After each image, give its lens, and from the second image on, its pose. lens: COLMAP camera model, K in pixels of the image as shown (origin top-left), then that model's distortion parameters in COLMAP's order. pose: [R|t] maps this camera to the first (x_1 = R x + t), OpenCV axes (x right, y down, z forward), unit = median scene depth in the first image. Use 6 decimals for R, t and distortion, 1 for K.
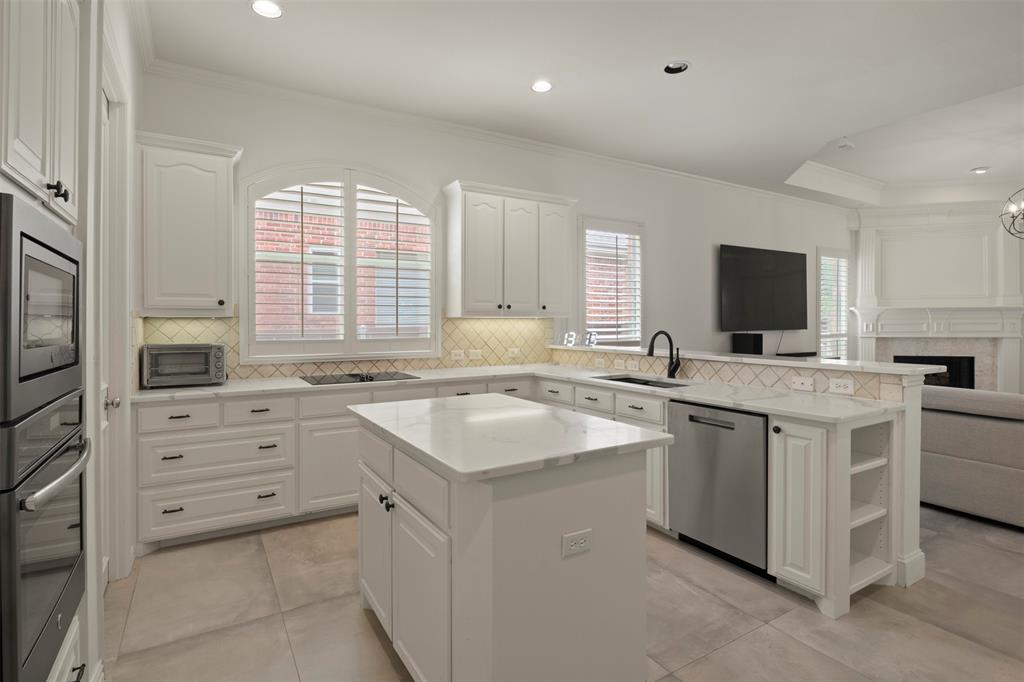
lens RADIAL K [[514.0, 0, 518.2], [0, 514.0, 334.8], [0, 0, 1]] dist [-0.012826, -0.003154]
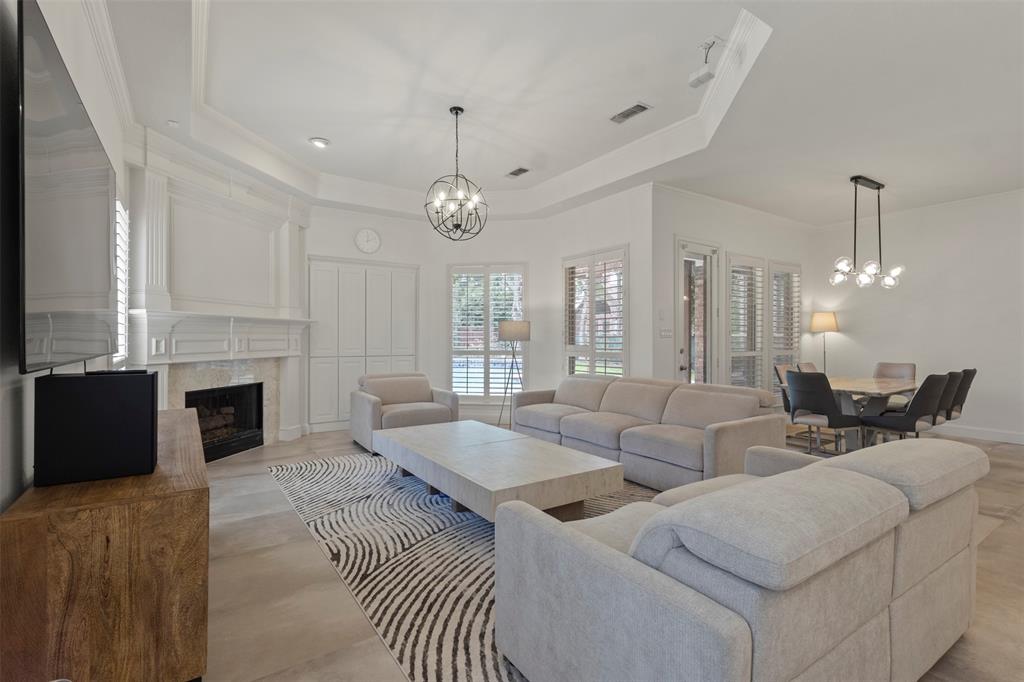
lens RADIAL K [[475.2, 0, 510.2], [0, 475.2, 335.6], [0, 0, 1]] dist [-0.009222, 0.006904]
pose [[-0.039846, 0.009112, 0.999164, 0.366435], [0.025270, 0.999648, -0.008109, -0.032249], [-0.998886, 0.024926, -0.040062, 1.574197]]
